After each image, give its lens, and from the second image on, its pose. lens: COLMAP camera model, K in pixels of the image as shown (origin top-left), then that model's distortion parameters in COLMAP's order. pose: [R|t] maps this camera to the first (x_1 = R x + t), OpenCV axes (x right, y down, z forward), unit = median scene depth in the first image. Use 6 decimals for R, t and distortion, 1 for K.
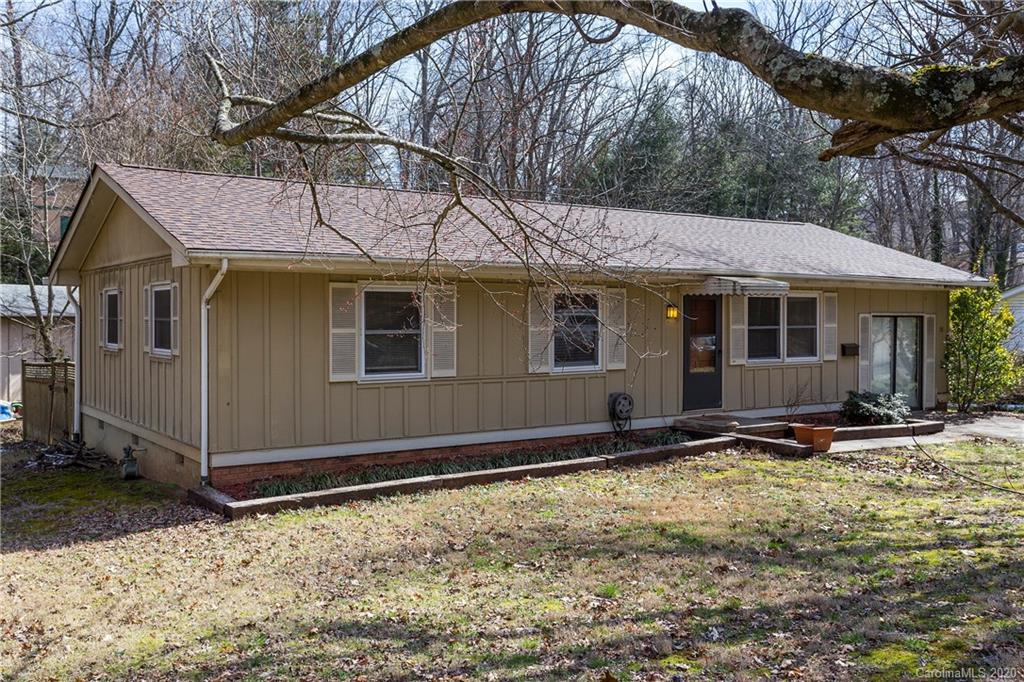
lens RADIAL K [[977.6, 0, 512.0], [0, 977.6, 341.0], [0, 0, 1]] dist [0.006103, 0.013819]
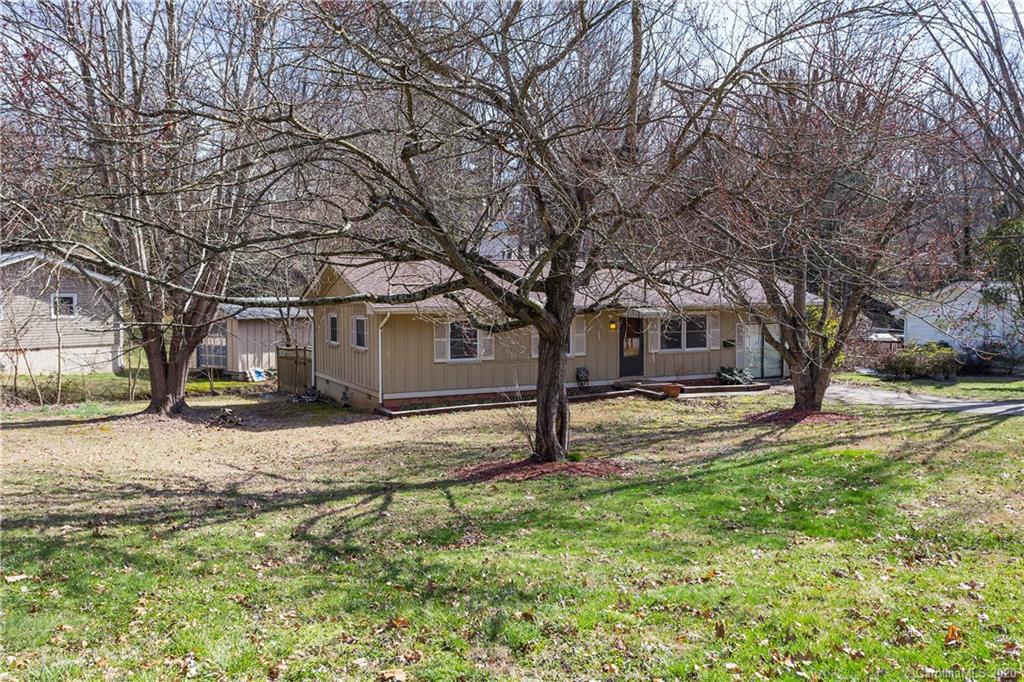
lens RADIAL K [[897.7, 0, 512.0], [0, 897.7, 341.0], [0, 0, 1]] dist [-0.001290, -0.000621]
pose [[0.989932, 0.001766, -0.141529, 0.242138], [0.002599, 0.999527, 0.030649, -0.060412], [0.141517, -0.030708, 0.989459, -0.868281]]
